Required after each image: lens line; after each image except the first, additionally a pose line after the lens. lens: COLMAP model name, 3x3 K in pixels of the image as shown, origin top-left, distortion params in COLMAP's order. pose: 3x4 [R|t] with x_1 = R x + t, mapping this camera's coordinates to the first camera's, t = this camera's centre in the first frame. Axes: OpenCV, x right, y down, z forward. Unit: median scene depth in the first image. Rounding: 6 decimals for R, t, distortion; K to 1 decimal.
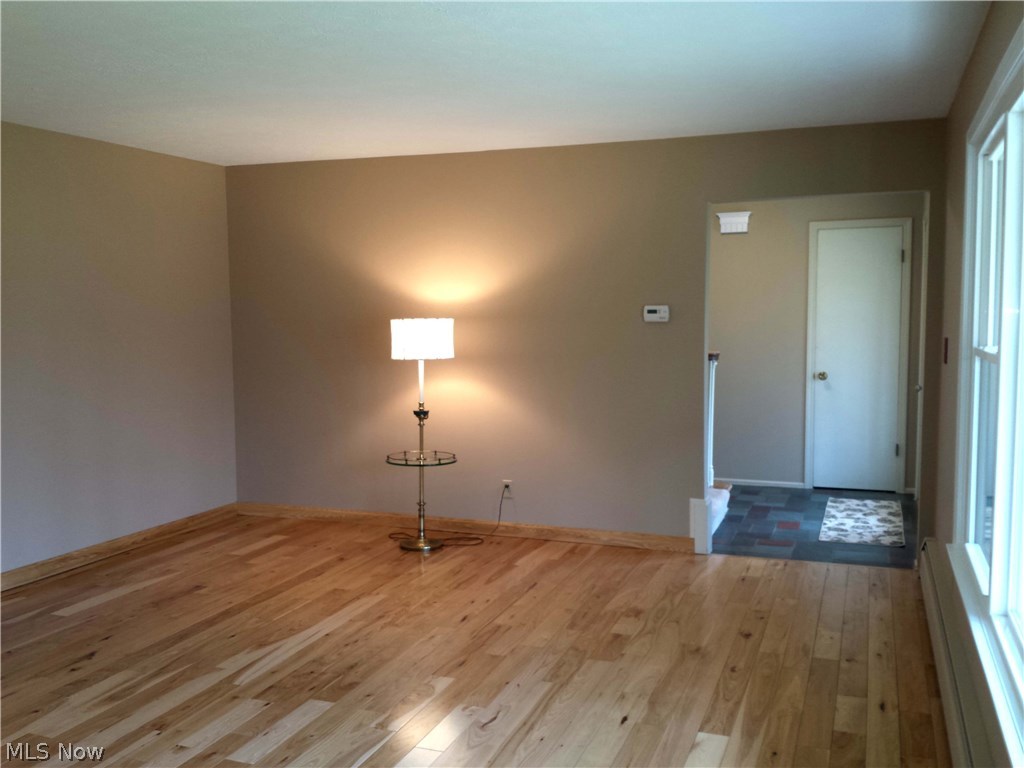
lens RADIAL K [[946.0, 0, 518.7], [0, 946.0, 385.7], [0, 0, 1]] dist [0.147438, -0.385919]
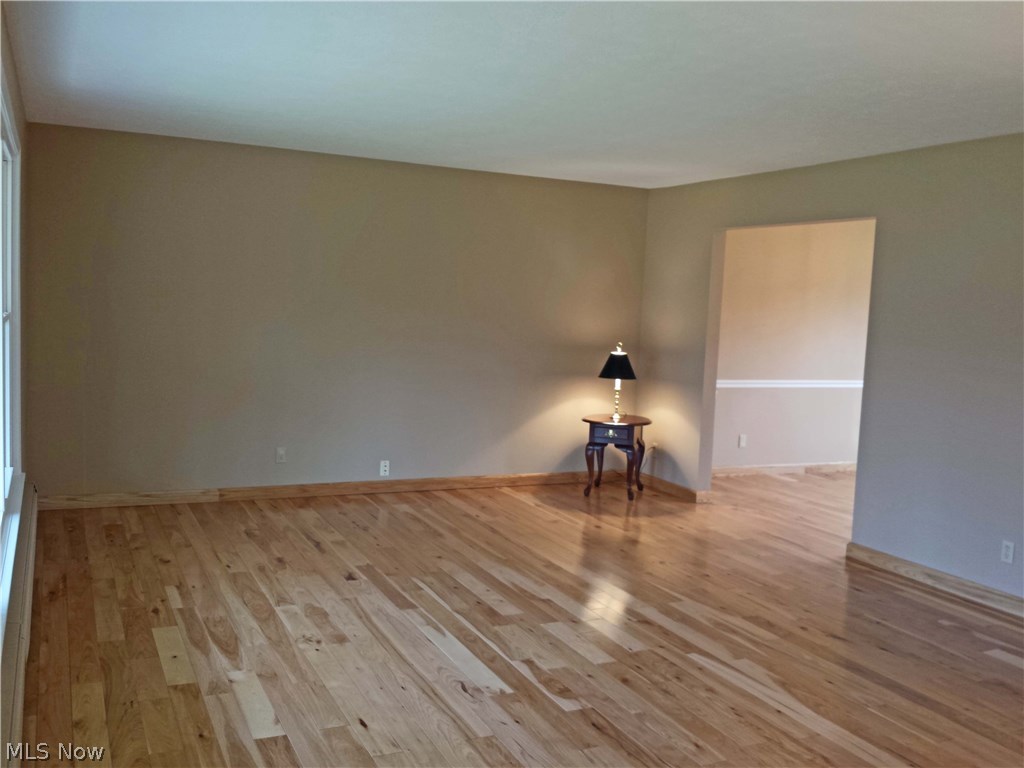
lens RADIAL K [[946.0, 0, 518.7], [0, 946.0, 385.7], [0, 0, 1]] dist [0.147438, -0.385919]
pose [[-0.691043, 0.041965, -0.721594, 0.562820], [-0.101639, 0.982753, 0.154489, -0.127745], [0.715632, 0.180100, -0.674859, 1.393005]]
